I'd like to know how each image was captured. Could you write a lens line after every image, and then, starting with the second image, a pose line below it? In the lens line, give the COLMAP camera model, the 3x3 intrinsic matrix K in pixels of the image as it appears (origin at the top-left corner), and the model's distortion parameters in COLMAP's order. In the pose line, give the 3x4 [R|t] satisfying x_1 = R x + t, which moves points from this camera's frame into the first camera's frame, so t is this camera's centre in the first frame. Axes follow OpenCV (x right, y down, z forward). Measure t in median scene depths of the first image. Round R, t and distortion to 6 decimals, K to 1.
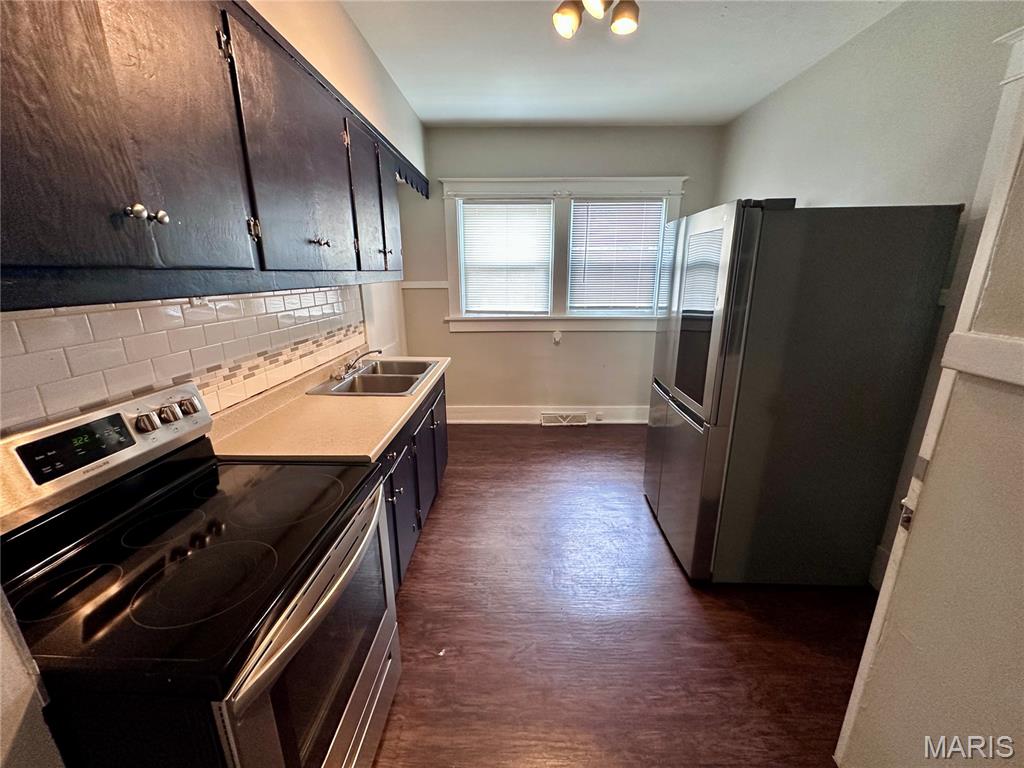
lens RADIAL K [[408.5, 0, 511.9], [0, 408.5, 380.7], [0, 0, 1]] dist [-0.004000, 0.000472]
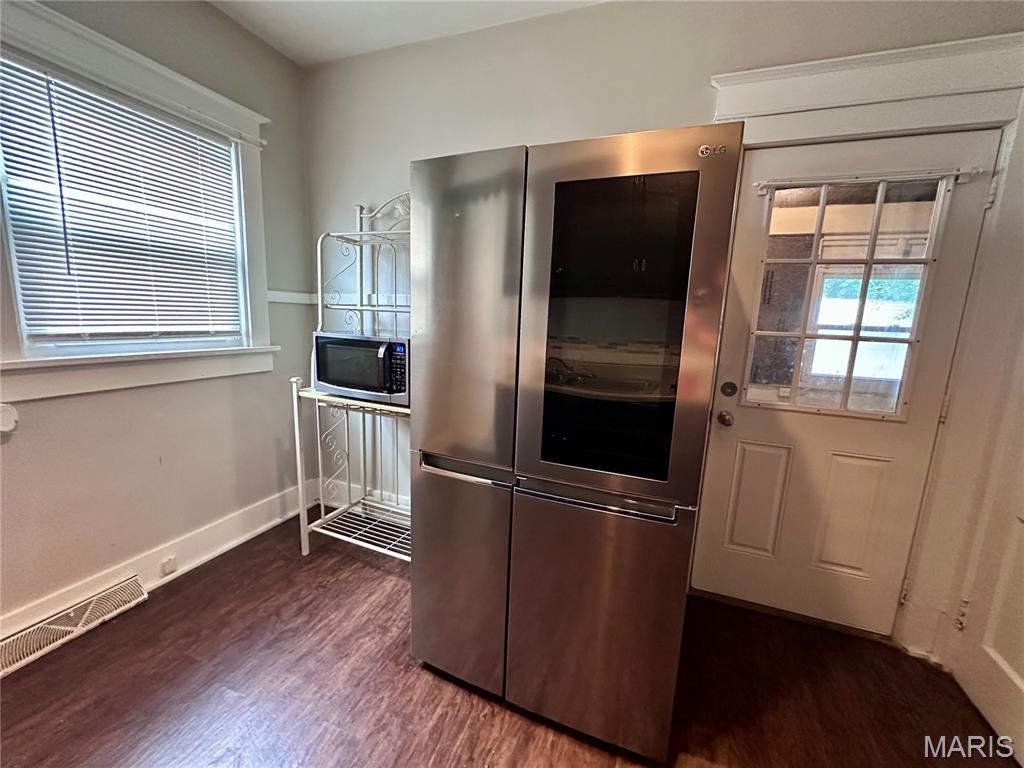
lens RADIAL K [[408.5, 0, 510.7], [0, 408.5, 381.3], [0, 0, 1]] dist [-0.004000, 0.000472]
pose [[0.362985, -0.131944, 0.922406, -0.051070], [0.218673, 0.974340, 0.053320, -0.061765], [-0.905773, 0.182351, 0.382523, 0.458313]]
